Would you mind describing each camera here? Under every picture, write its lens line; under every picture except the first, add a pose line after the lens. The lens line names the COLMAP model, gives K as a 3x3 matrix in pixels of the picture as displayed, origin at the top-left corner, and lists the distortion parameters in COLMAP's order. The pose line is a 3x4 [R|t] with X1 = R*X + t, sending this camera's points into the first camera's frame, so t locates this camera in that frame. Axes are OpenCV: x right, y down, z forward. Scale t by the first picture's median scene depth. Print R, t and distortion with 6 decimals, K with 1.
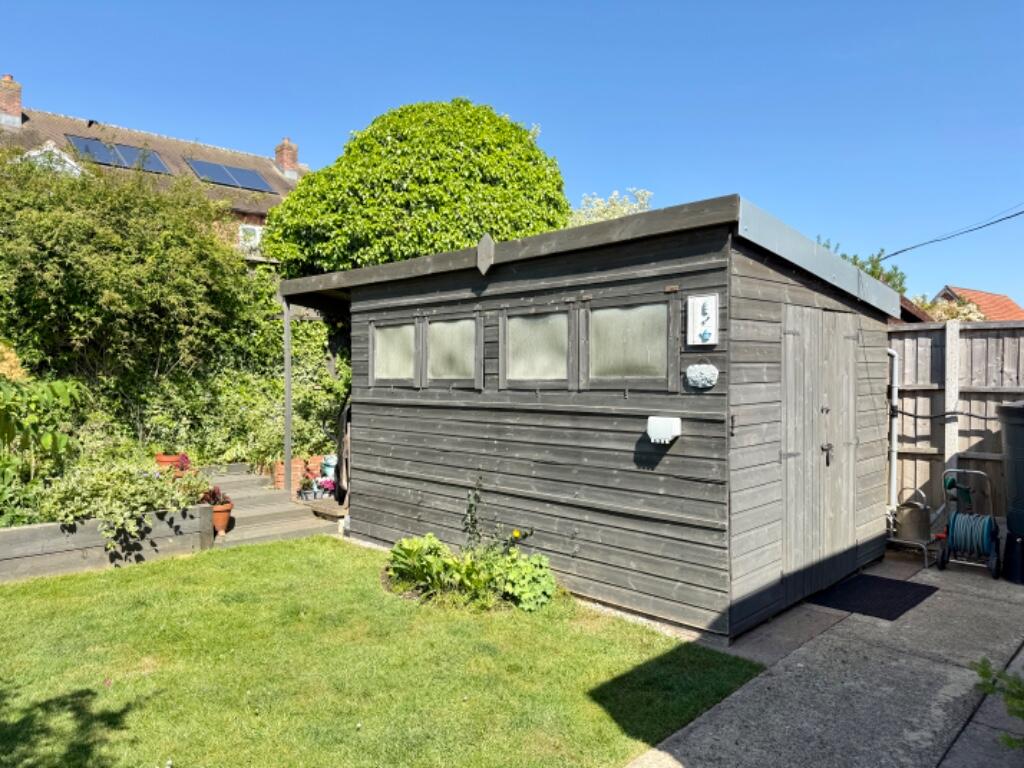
lens RADIAL K [[717.9, 0, 511.4], [0, 717.9, 380.9], [0, 0, 1]] dist [0.003501, 0.000492]
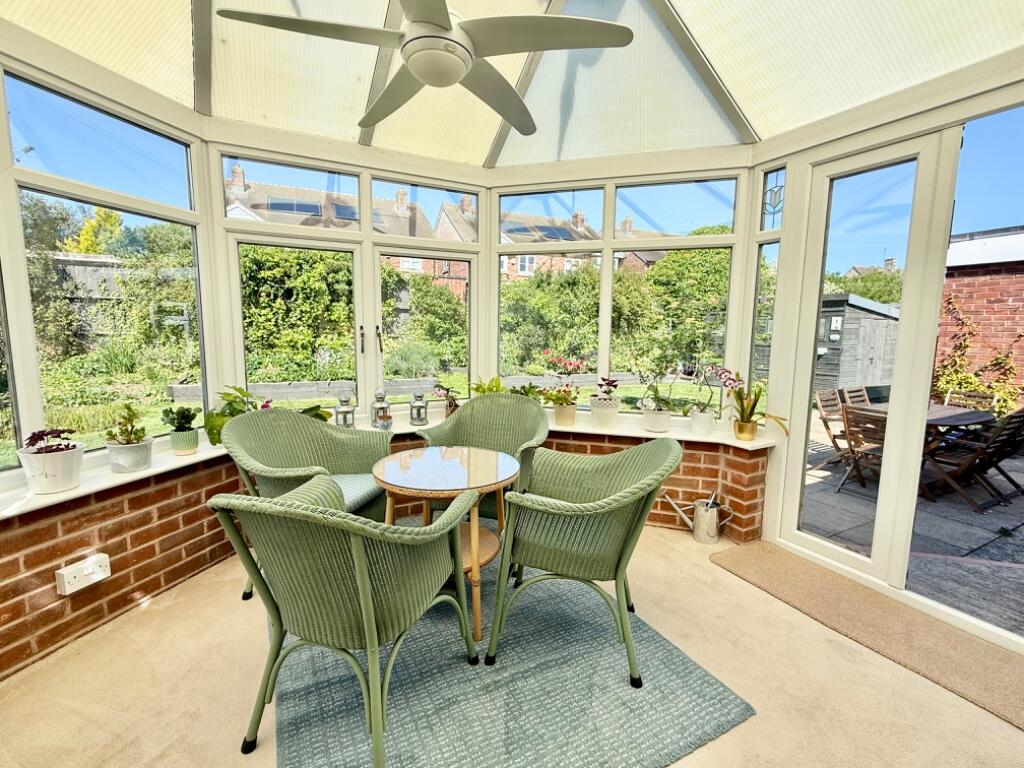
lens RADIAL K [[458.3, 0, 511.5], [0, 458.3, 383.6], [0, 0, 1]] dist [-0.003202, -0.000201]
pose [[0.951882, 0.053566, -0.301749, -0.568746], [-0.022766, 0.994246, 0.104678, 0.018344], [0.305619, -0.092771, 0.947624, -1.700153]]
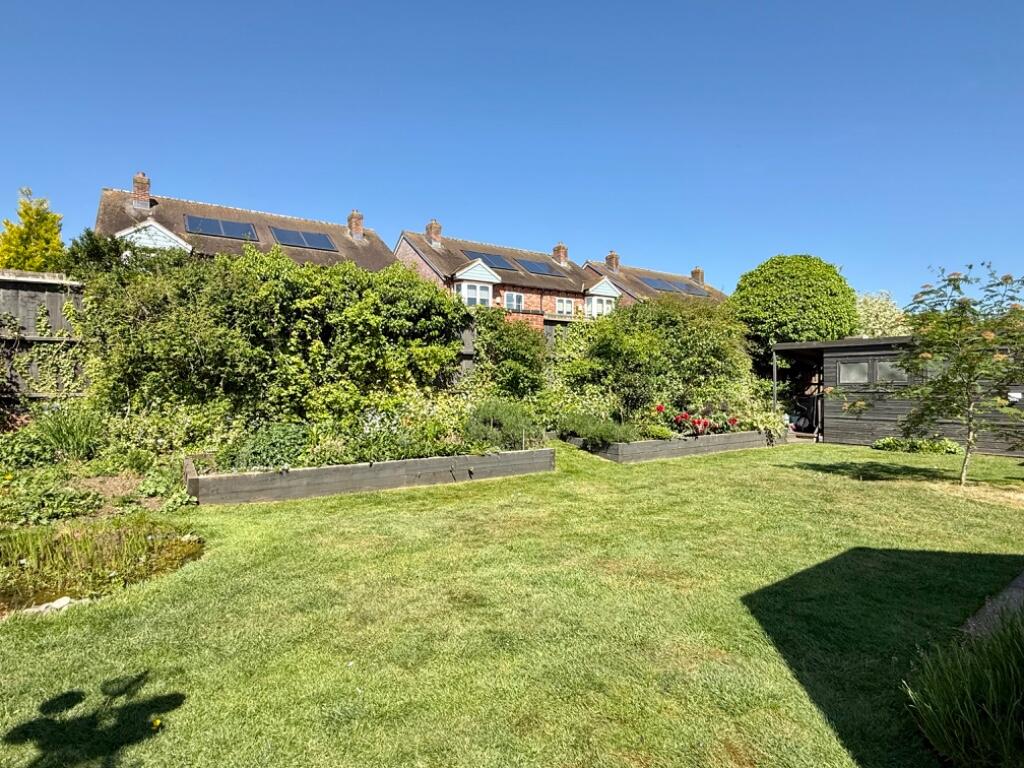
lens RADIAL K [[545.6, 0, 511.9], [0, 545.6, 388.4], [0, 0, 1]] dist [-0.005867, -0.000393]
pose [[0.987804, -0.001970, -0.155691, -1.463180], [0.000715, 0.999967, -0.008117, 0.044120], [0.155701, 0.007906, 0.987773, -1.571924]]
